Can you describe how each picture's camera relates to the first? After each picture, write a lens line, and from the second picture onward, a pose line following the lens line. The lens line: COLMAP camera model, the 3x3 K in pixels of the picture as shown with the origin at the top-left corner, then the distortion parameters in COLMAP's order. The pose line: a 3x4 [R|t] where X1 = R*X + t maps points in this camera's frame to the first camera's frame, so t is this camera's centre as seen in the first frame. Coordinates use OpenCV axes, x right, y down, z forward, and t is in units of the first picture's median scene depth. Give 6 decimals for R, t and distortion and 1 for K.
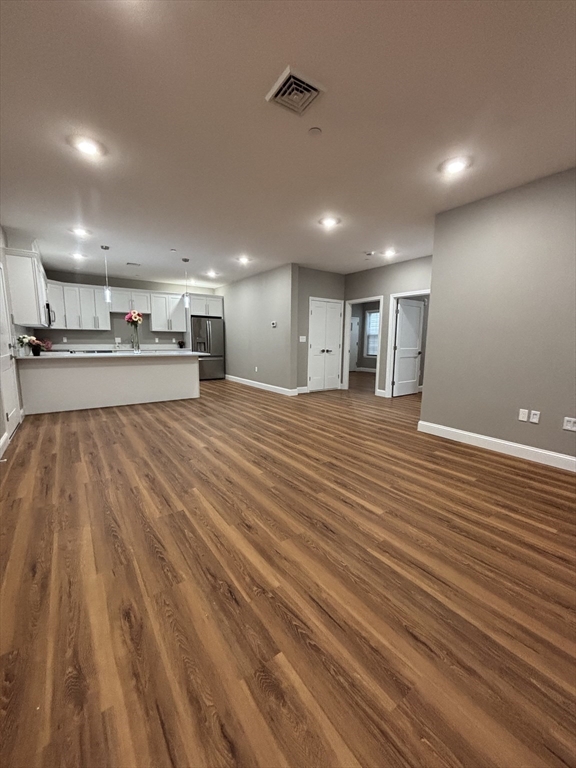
lens RADIAL K [[307.9, 0, 289.8], [0, 307.9, 382.7], [0, 0, 1]] dist [-0.000543, -0.000568]
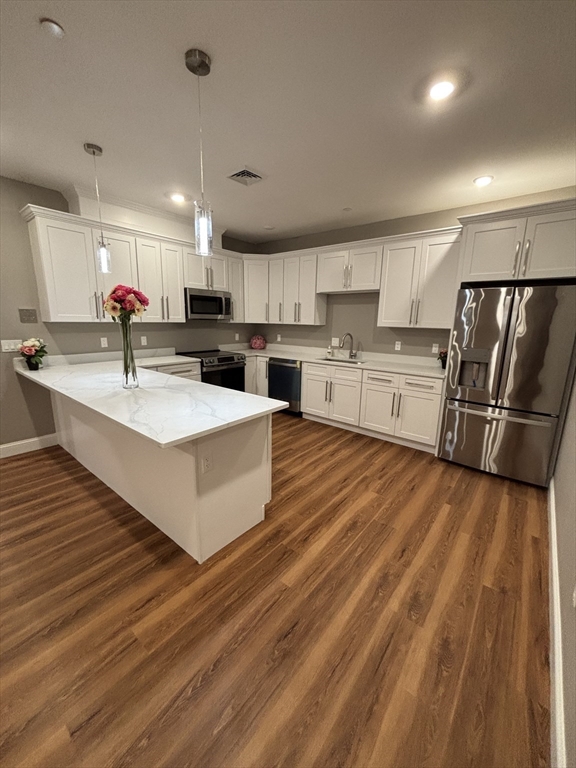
lens RADIAL K [[307.9, 0, 289.5], [0, 307.9, 382.3], [0, 0, 1]] dist [-0.000543, -0.000568]
pose [[0.266151, 0.190077, -0.945005, -0.029718], [-0.148051, 0.976794, 0.154773, -0.207121], [0.952494, 0.098716, 0.288115, 1.117510]]
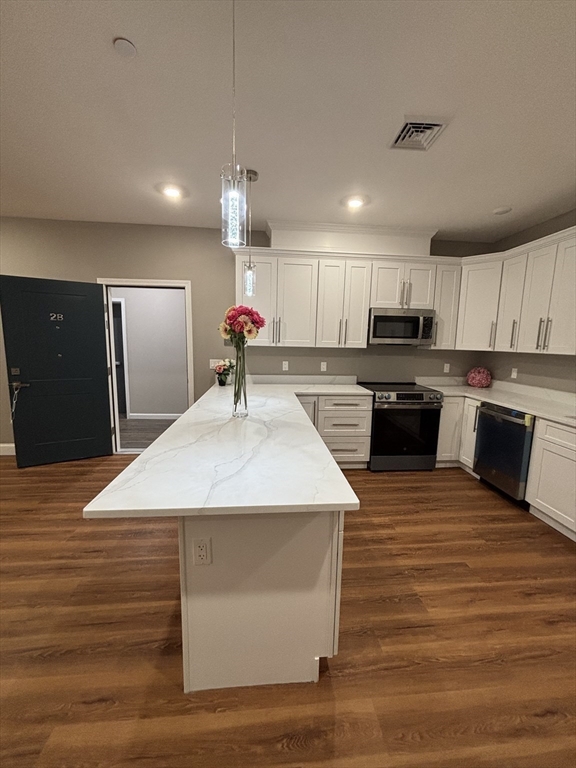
lens RADIAL K [[307.9, 0, 288.8], [0, 307.9, 382.0], [0, 0, 1]] dist [-0.000543, -0.000568]
pose [[-0.508418, 0.094866, -0.855869, -0.200797], [-0.145162, 0.970247, 0.193776, -0.228054], [0.848787, 0.222759, -0.479520, 1.266273]]
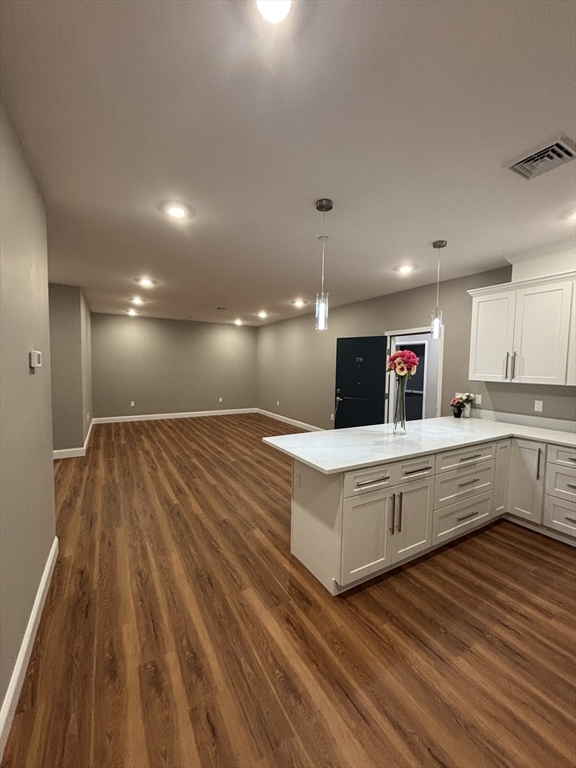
lens RADIAL K [[307.9, 0, 290.2], [0, 307.9, 381.4], [0, 0, 1]] dist [-0.000543, -0.000568]
pose [[-0.995572, -0.031709, 0.088495, -0.368031], [-0.014467, 0.981859, 0.189062, -0.281008], [-0.092885, 0.186944, -0.977970, 1.540941]]
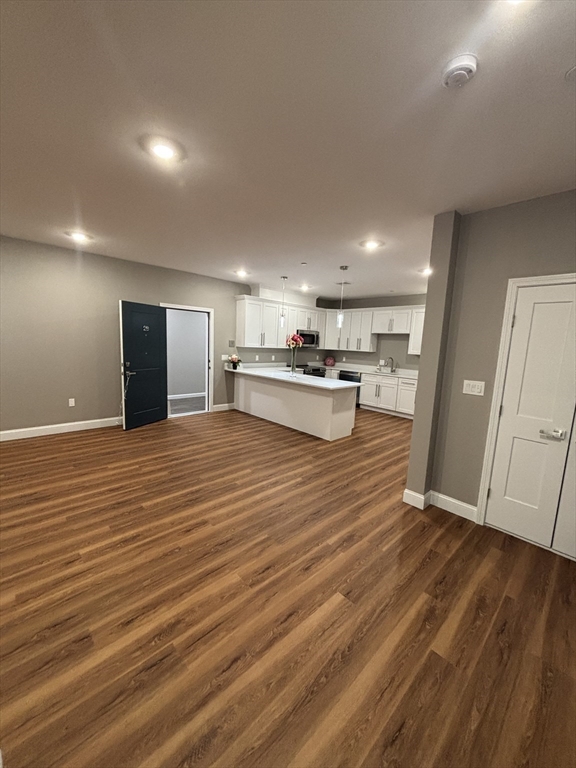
lens RADIAL K [[307.9, 0, 288.1], [0, 307.9, 381.1], [0, 0, 1]] dist [-0.000543, -0.000568]
pose [[0.140014, 0.122635, -0.982526, 0.495058], [-0.178781, 0.979122, 0.096733, -0.179741], [0.973876, 0.162113, 0.159015, 0.853202]]
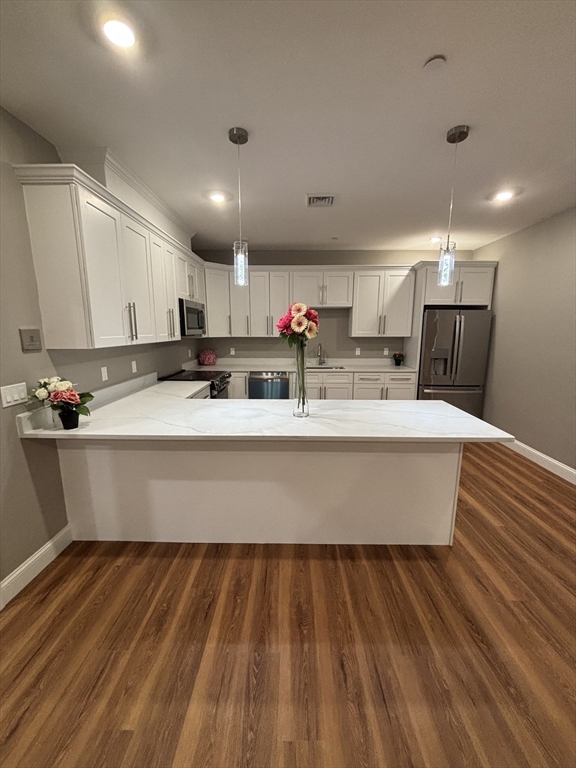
lens RADIAL K [[307.9, 0, 289.9], [0, 307.9, 382.1], [0, 0, 1]] dist [-0.000543, -0.000568]
pose [[0.804960, 0.093262, -0.585954, -0.292000], [-0.073969, 0.995639, 0.056852, -0.162018], [0.588701, -0.002421, 0.808348, 0.699132]]
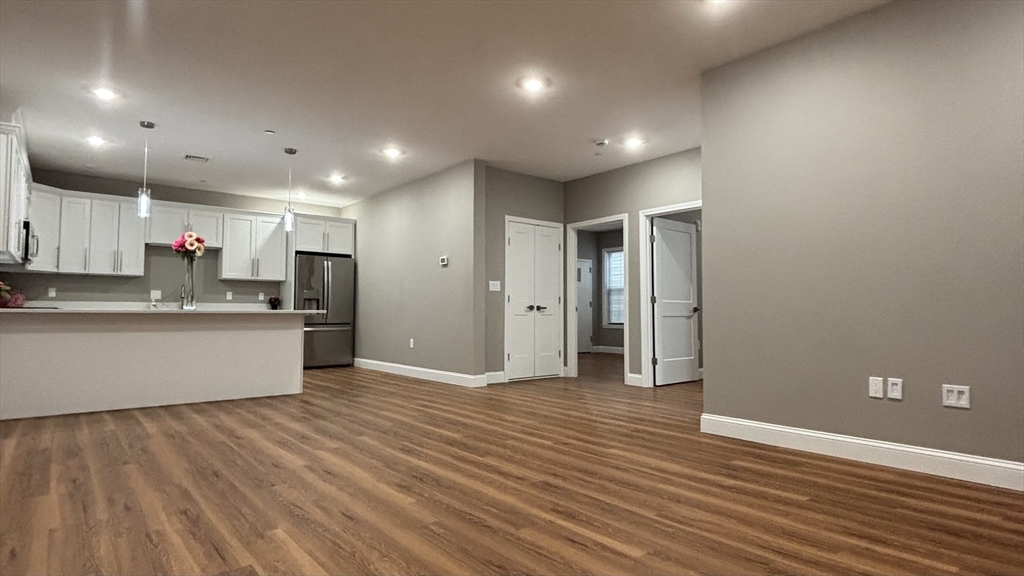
lens RADIAL K [[546.1, 0, 515.0], [0, 546.1, 285.3], [0, 0, 1]] dist [-0.000465, -0.001139]
pose [[0.997239, -0.005504, 0.074057, 0.006745], [0.019158, 0.982562, -0.184944, 0.053806], [-0.071747, 0.185852, 0.979955, 0.007186]]
